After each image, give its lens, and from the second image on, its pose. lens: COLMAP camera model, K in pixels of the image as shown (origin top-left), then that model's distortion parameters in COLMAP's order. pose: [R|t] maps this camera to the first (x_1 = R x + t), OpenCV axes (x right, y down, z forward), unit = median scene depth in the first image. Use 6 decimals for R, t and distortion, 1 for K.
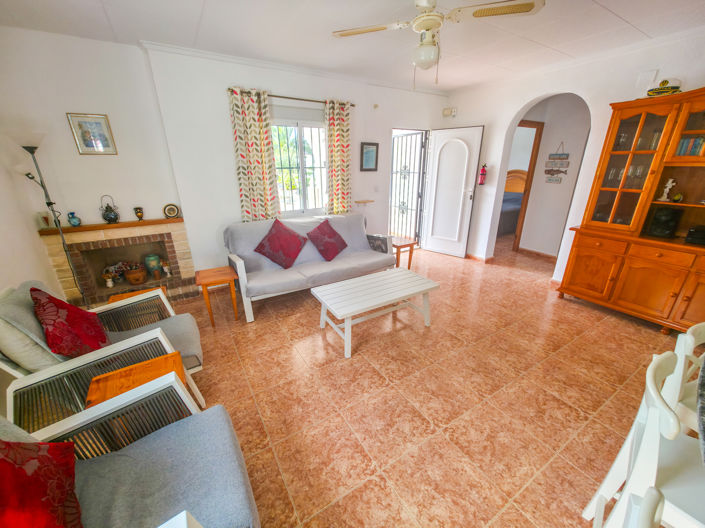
lens RADIAL K [[280.2, 0, 352.6], [0, 280.2, 267.5], [0, 0, 1]] dist [0.000642, 0.000383]
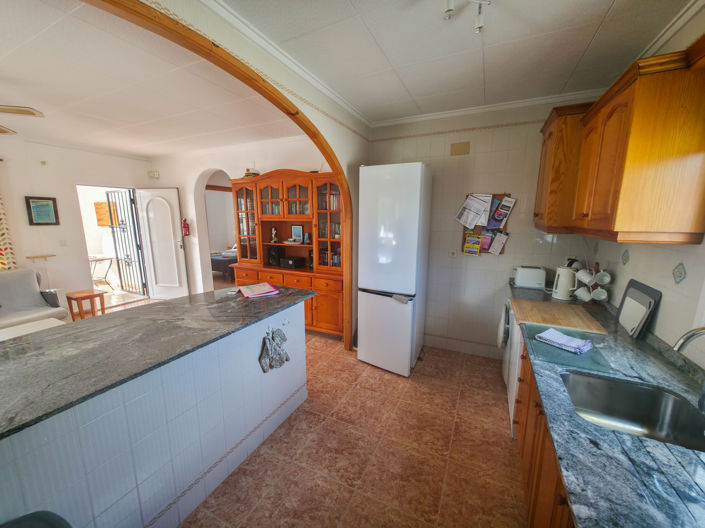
lens RADIAL K [[280.2, 0, 352.6], [0, 280.2, 267.5], [0, 0, 1]] dist [0.000642, 0.000383]
pose [[0.844269, -0.089053, 0.528469, 0.430675], [0.181428, 0.975365, -0.125485, 0.107017], [-0.504276, 0.201823, 0.839627, -0.302920]]
